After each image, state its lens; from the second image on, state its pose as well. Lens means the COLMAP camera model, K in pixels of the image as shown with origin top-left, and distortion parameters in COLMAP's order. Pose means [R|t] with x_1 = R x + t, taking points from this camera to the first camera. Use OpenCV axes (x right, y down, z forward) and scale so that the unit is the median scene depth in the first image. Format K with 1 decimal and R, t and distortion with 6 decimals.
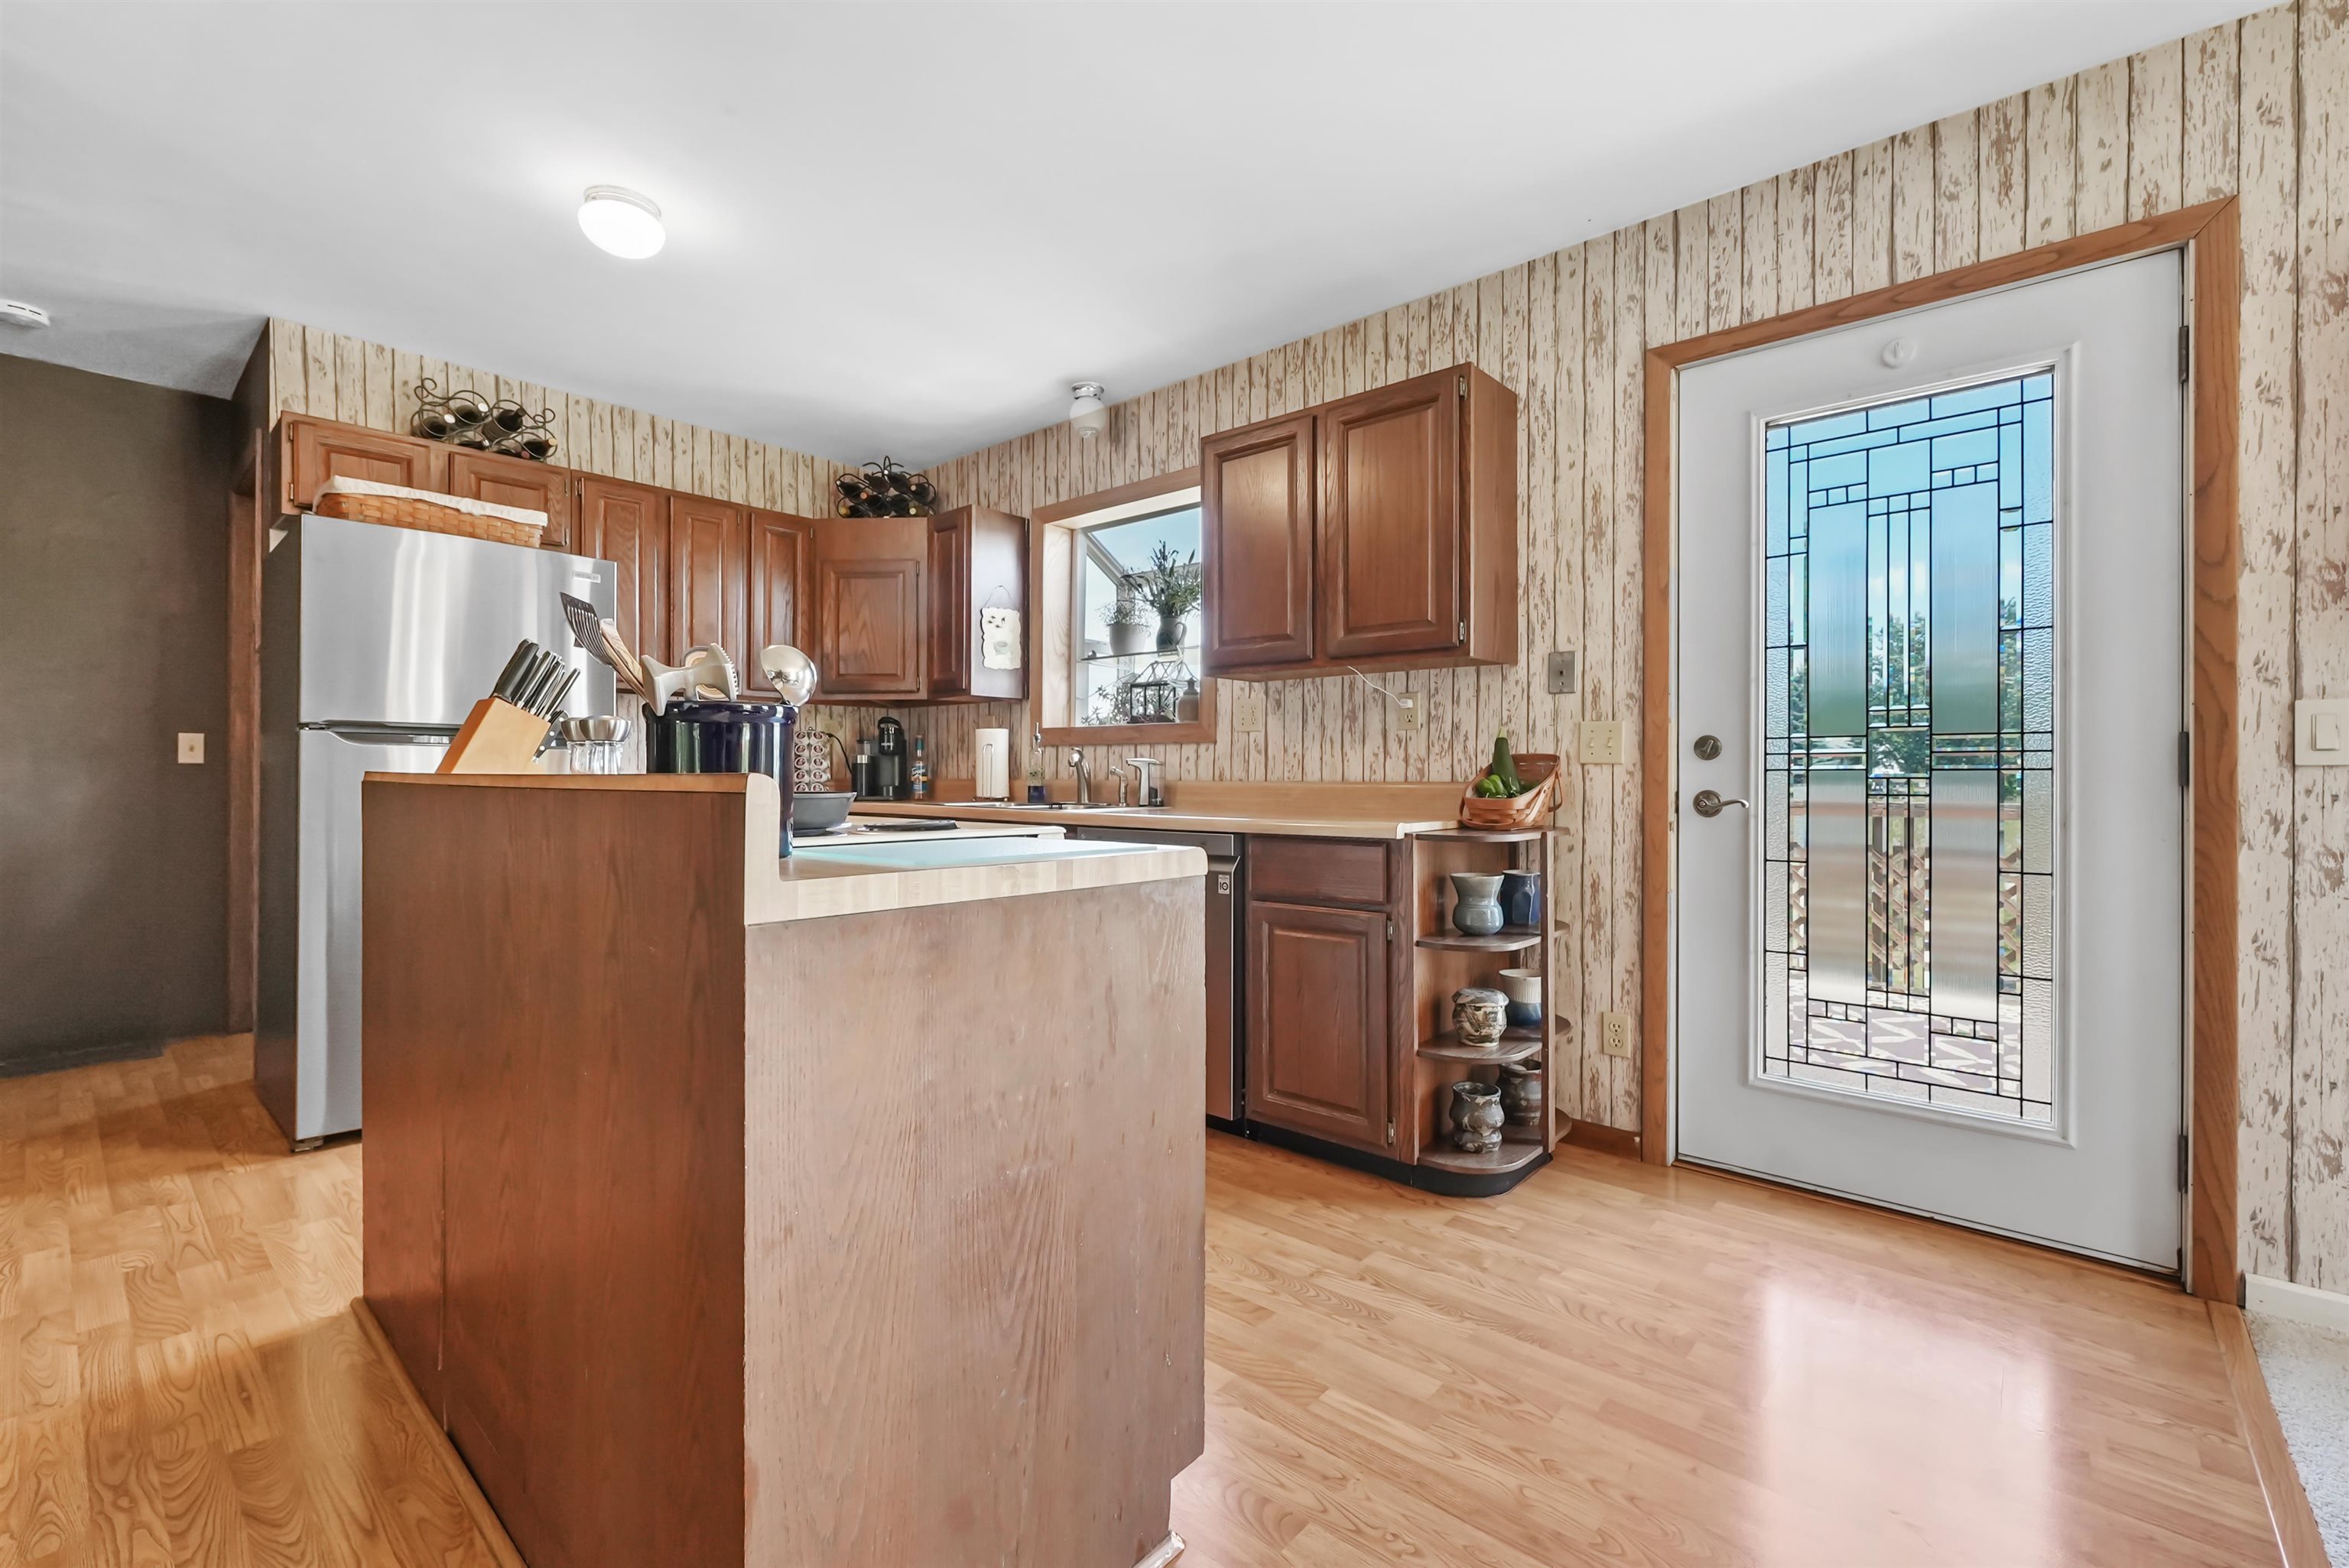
lens RADIAL K [[977.1, 0, 1157.1], [0, 977.1, 766.8], [0, 0, 1]] dist [0.000438, 0.000291]
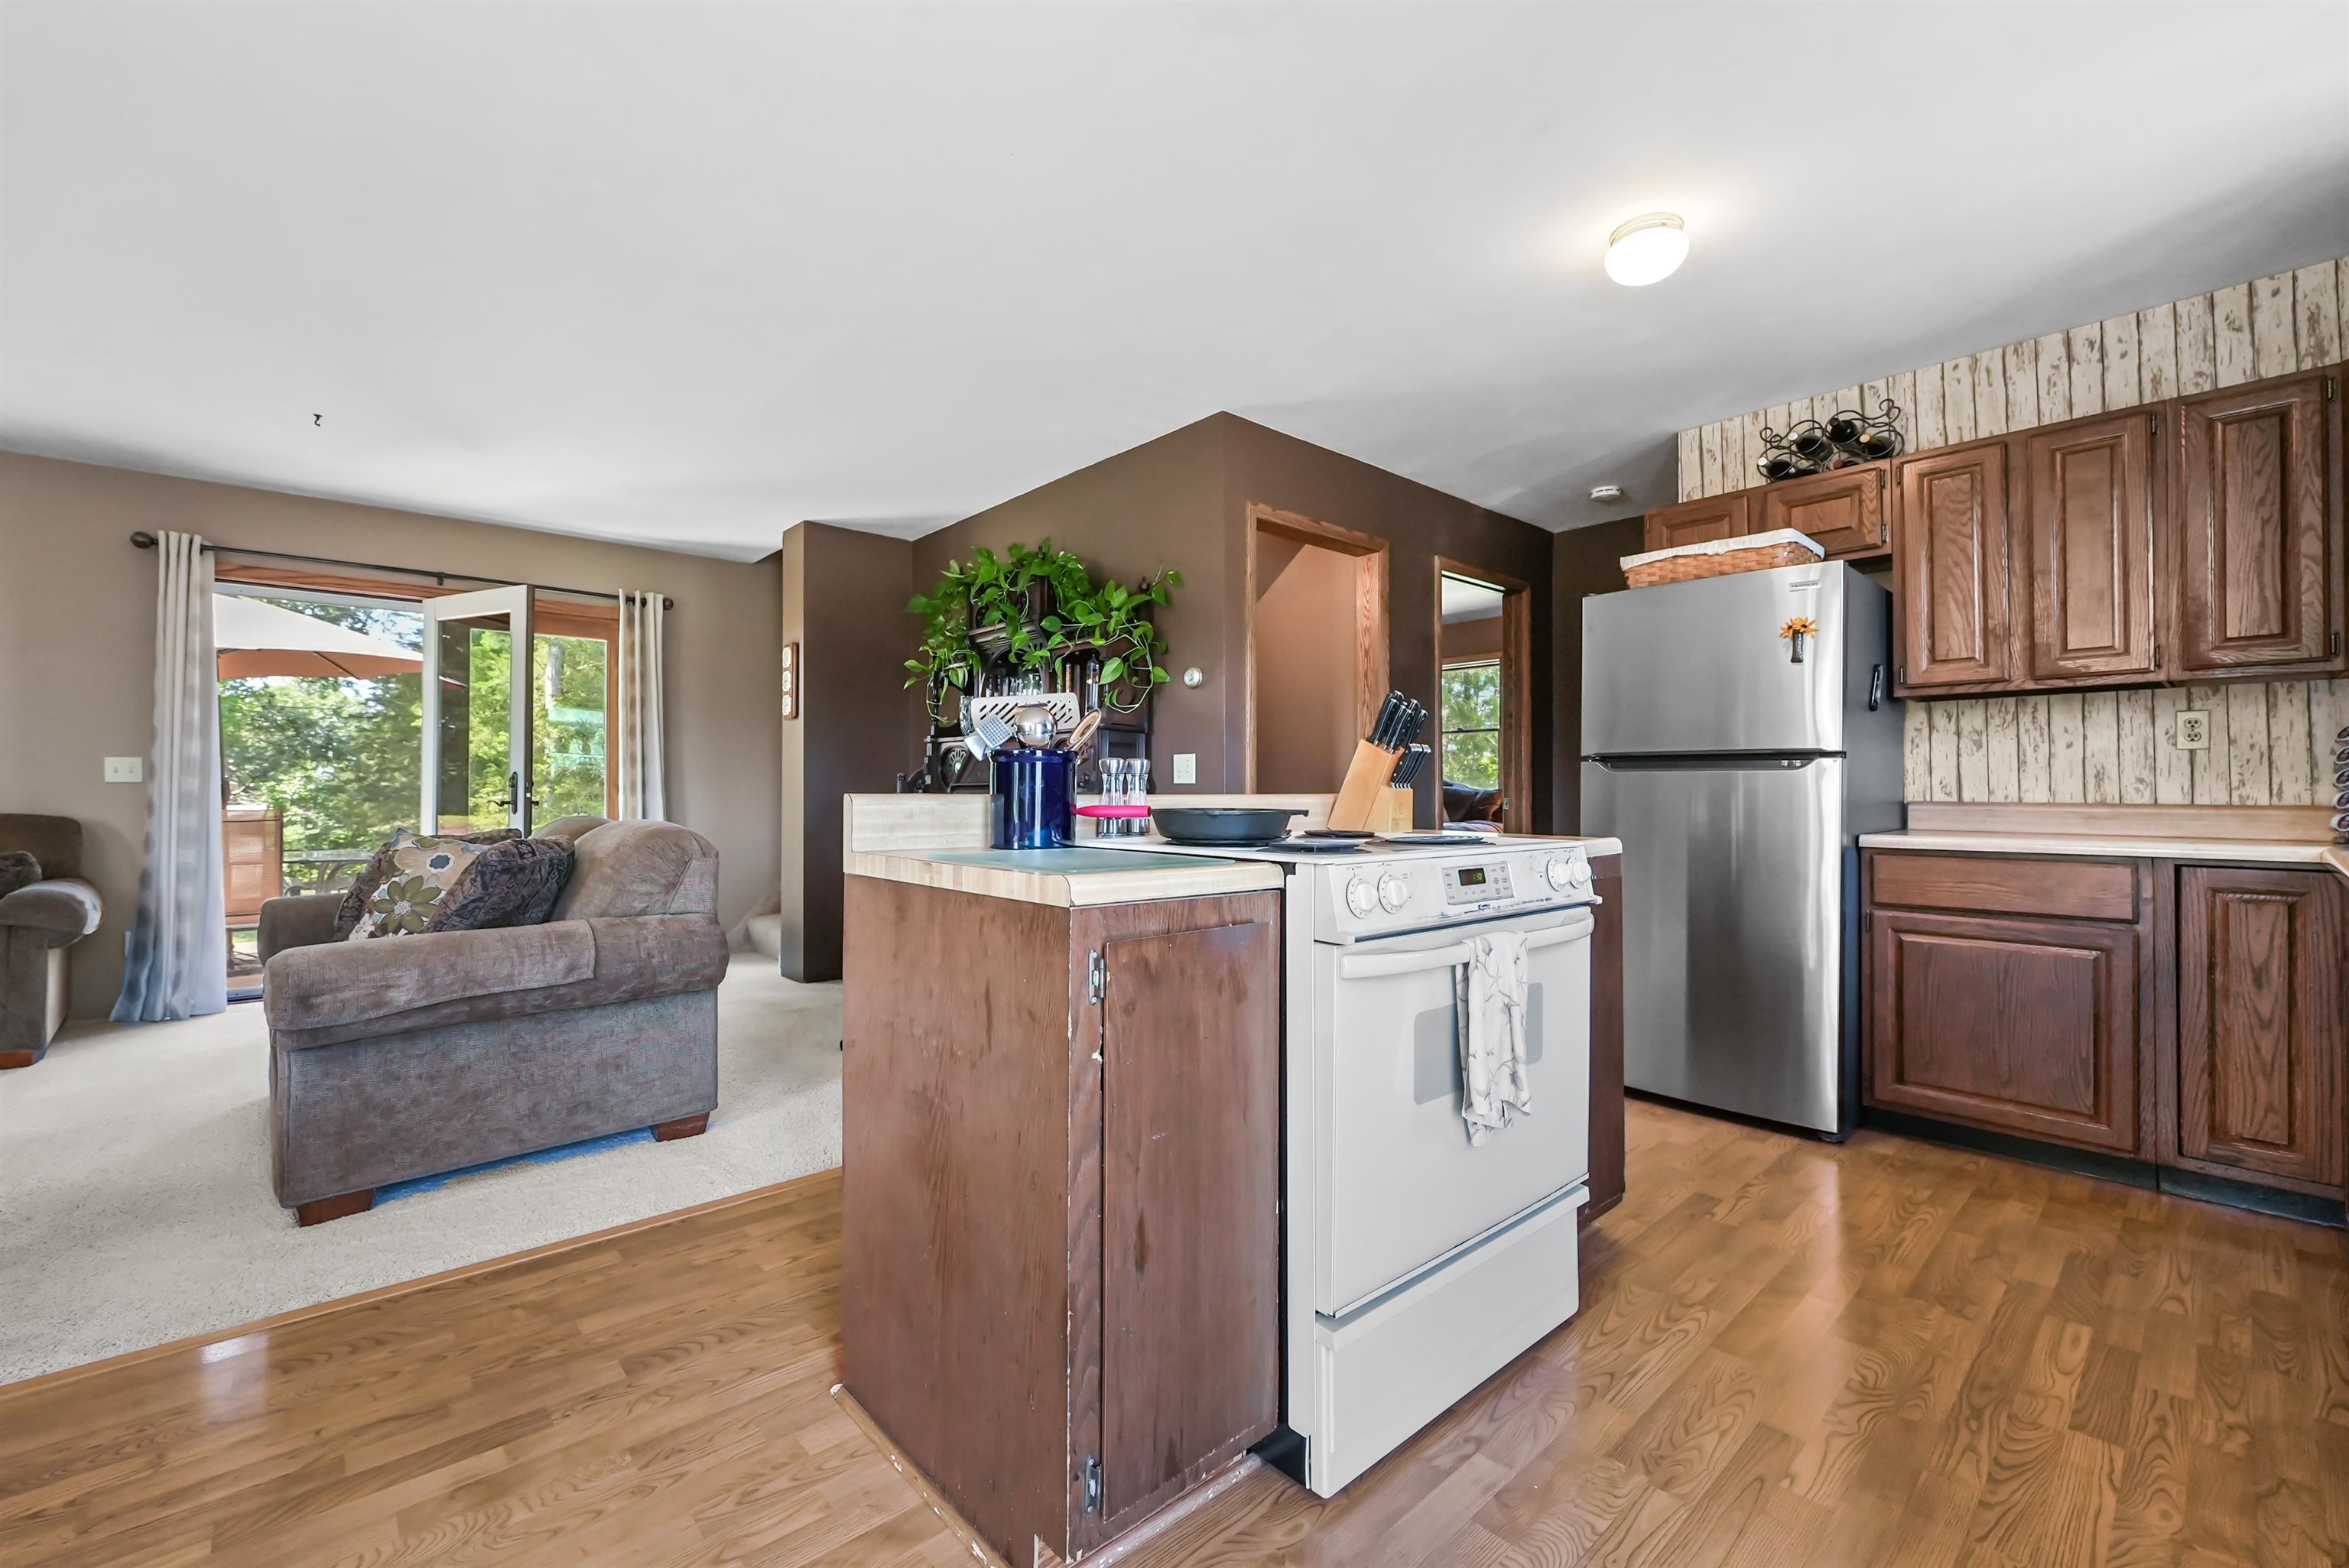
lens RADIAL K [[969.5, 0, 1194.9], [0, 969.5, 783.2], [0, 0, 1]] dist [0.000787, 0.000257]
pose [[-0.090931, -0.007451, -0.995829, 0.398687], [0.008430, 0.999930, -0.008252, -0.001420], [0.995822, -0.009145, -0.090862, 0.488462]]
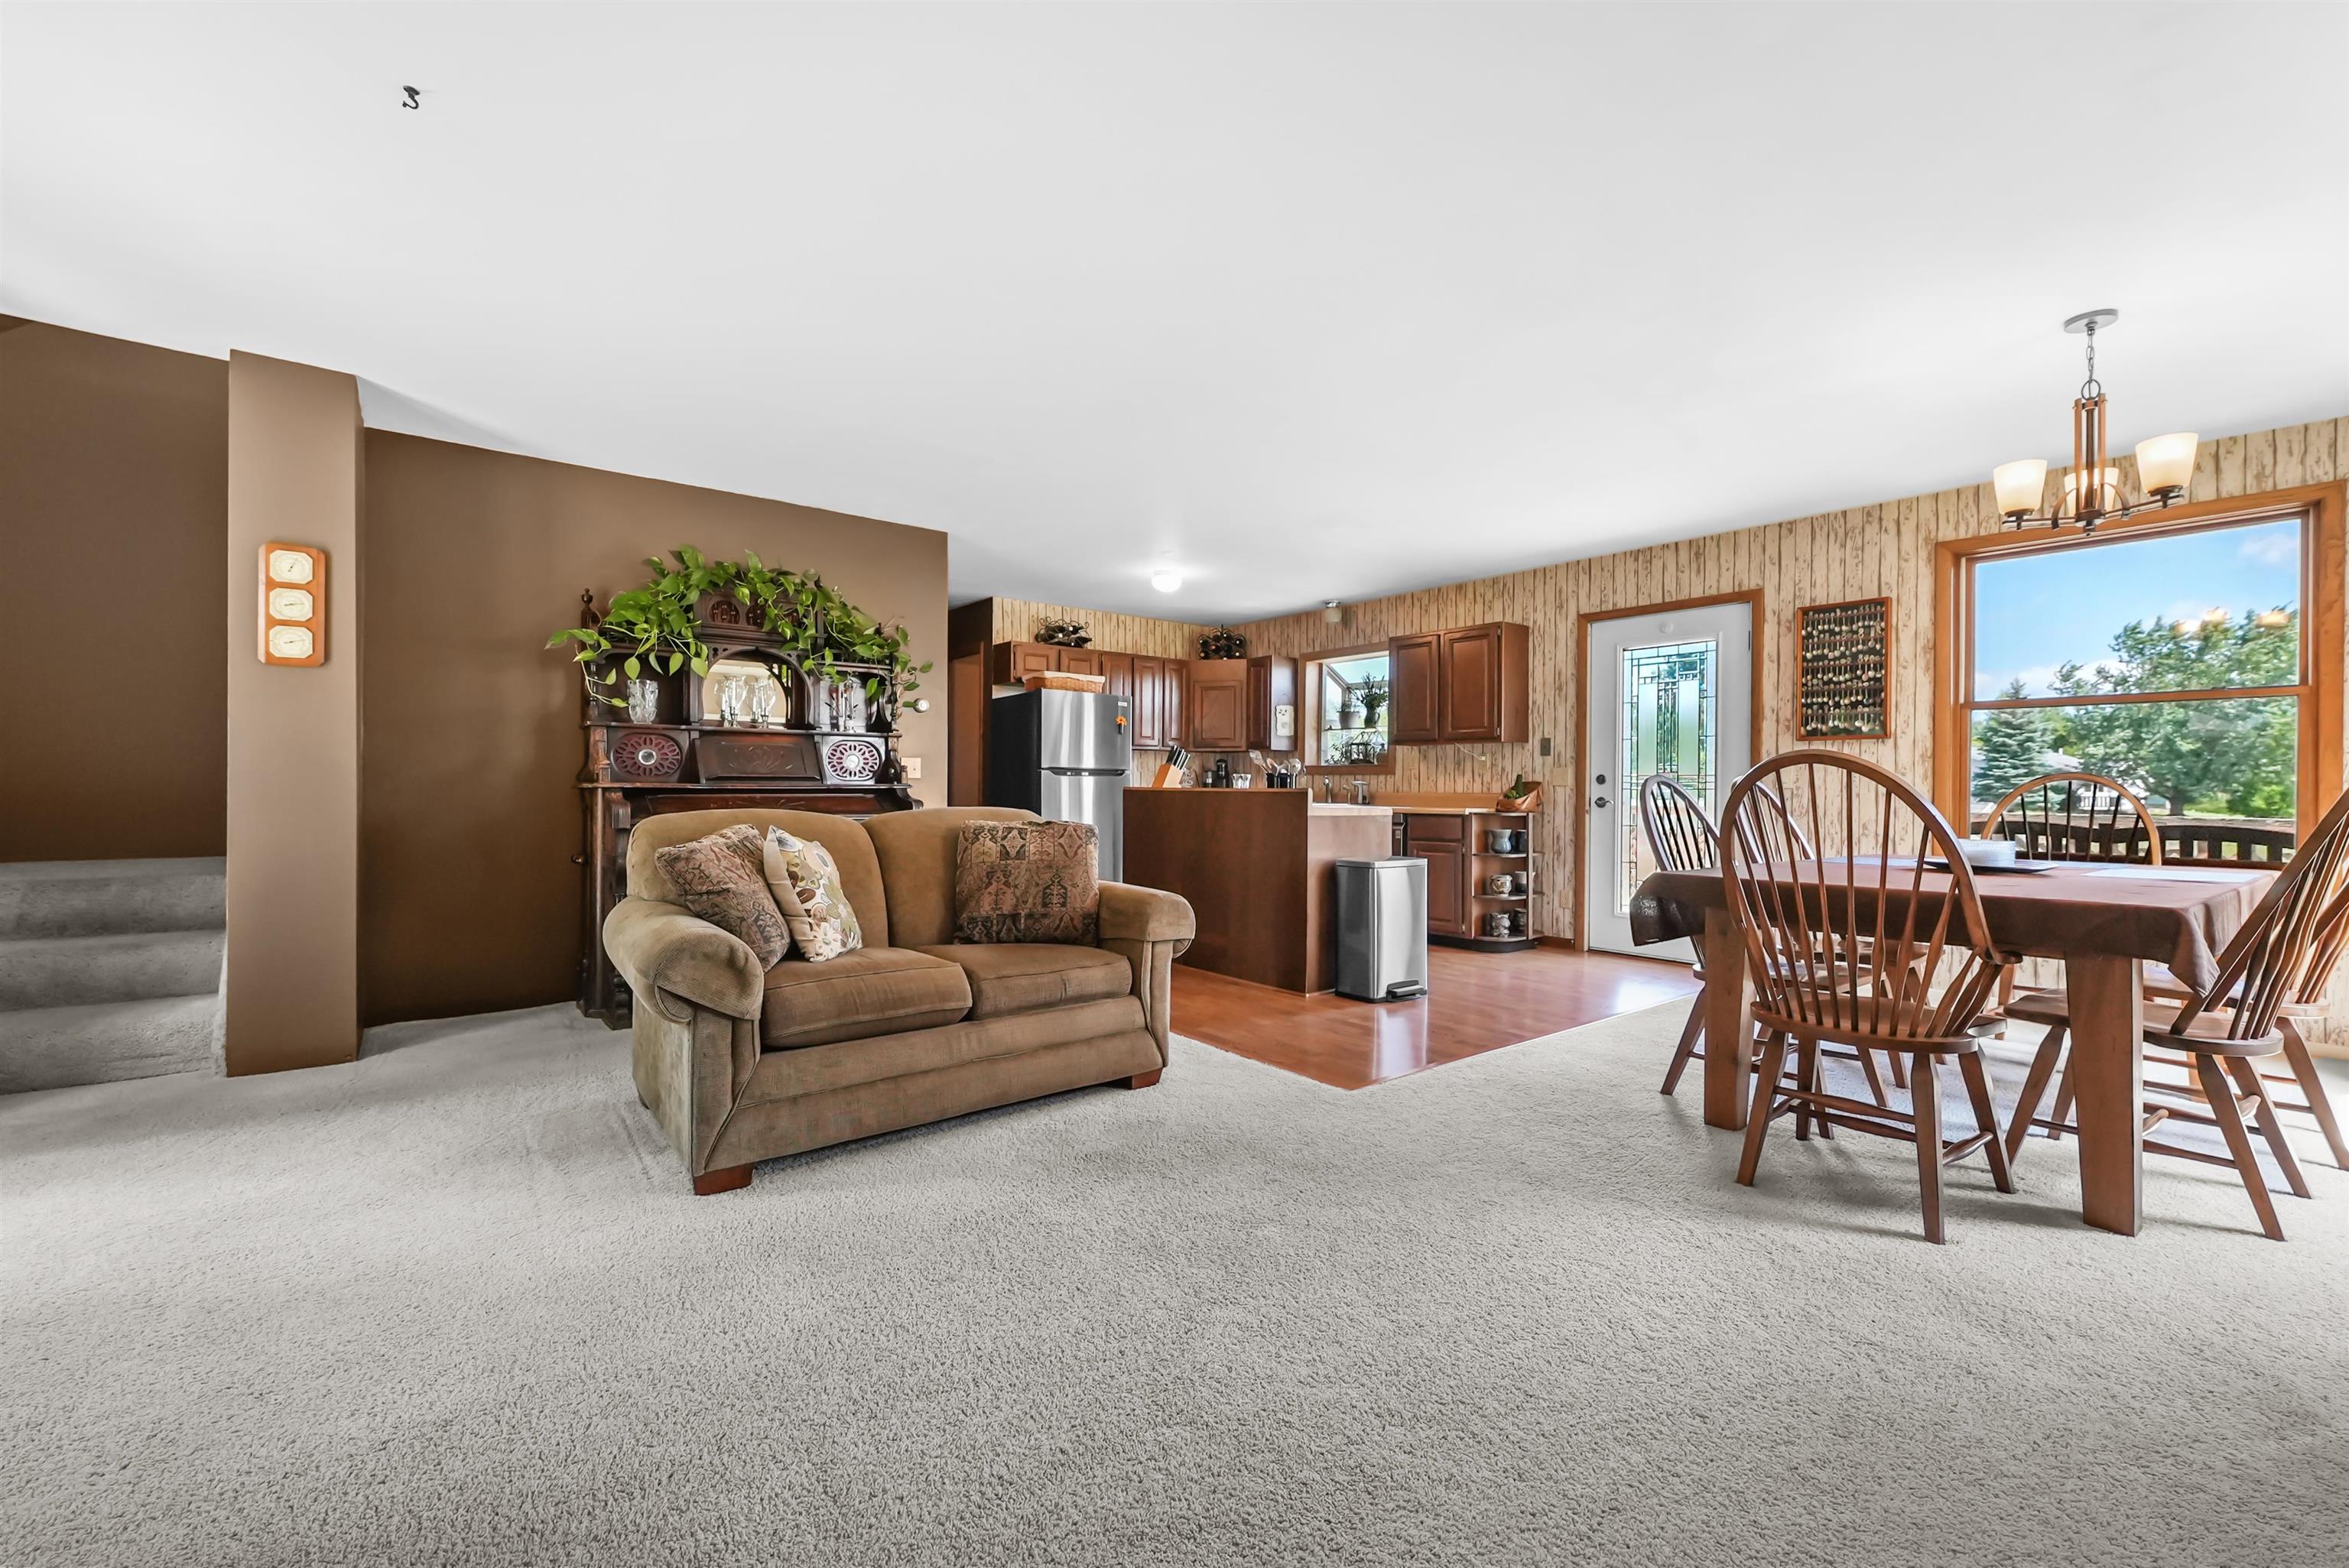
lens RADIAL K [[943.8, 0, 1174.5], [0, 943.8, 784.0], [0, 0, 1]] dist [-0.002467, 0.000327]
pose [[0.985774, 0.004938, -0.168001, -0.074470], [-0.004748, 0.999988, 0.001536, -0.005481], [0.168006, -0.000717, 0.985786, -1.214774]]
